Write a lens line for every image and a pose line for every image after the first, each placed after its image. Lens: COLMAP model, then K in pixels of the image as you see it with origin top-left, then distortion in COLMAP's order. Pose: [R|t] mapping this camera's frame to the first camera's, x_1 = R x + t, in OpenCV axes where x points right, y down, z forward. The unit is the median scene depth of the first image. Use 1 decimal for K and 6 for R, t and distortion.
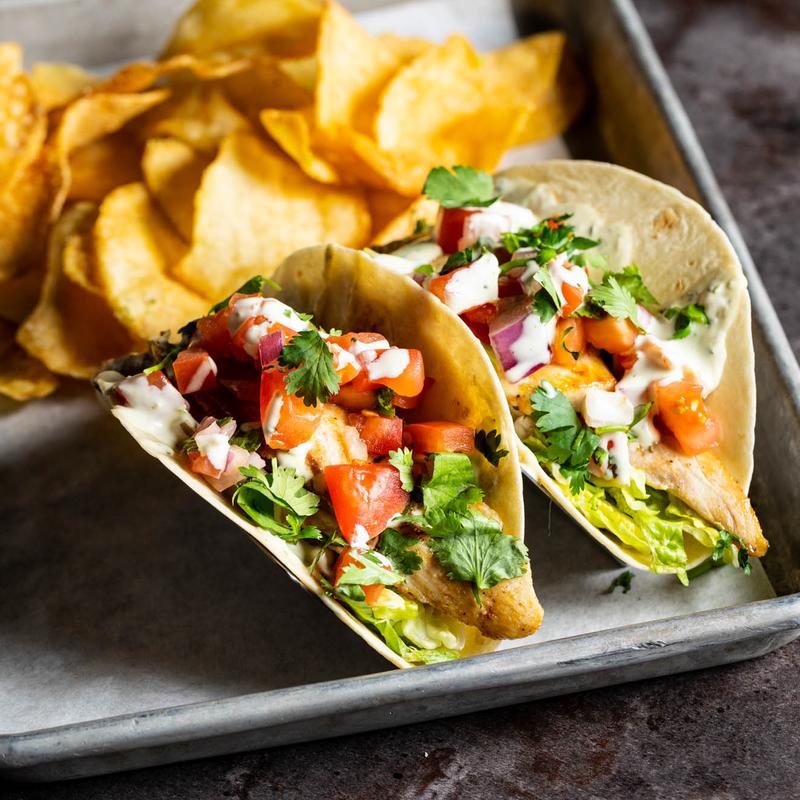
lens RADIAL K [[4455.4, 0, 399.6], [0, 4455.4, 399.9], [0, 0, 1]] dist [-0.070269, 0.000000]
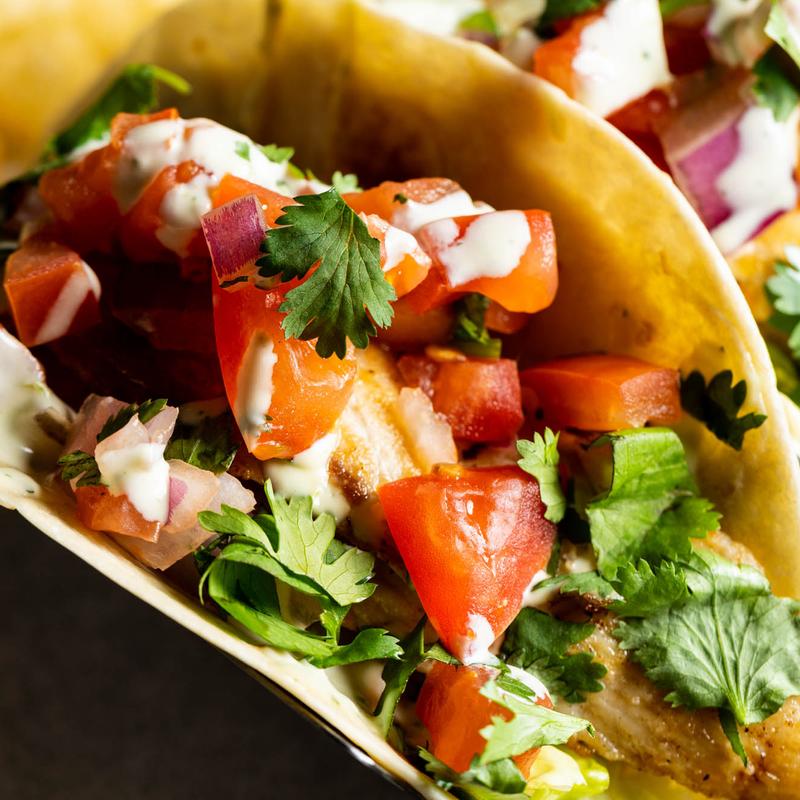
lens RADIAL K [[4455.4, 0, 400.8], [0, 4455.4, 399.9], [0, 0, 1]] dist [-0.070269, 0.000000]
pose [[0.979181, -0.095520, 0.179108, -0.094800], [0.077109, 0.991254, 0.107093, -0.042309], [-0.187771, -0.091052, 0.977983, 0.555099]]
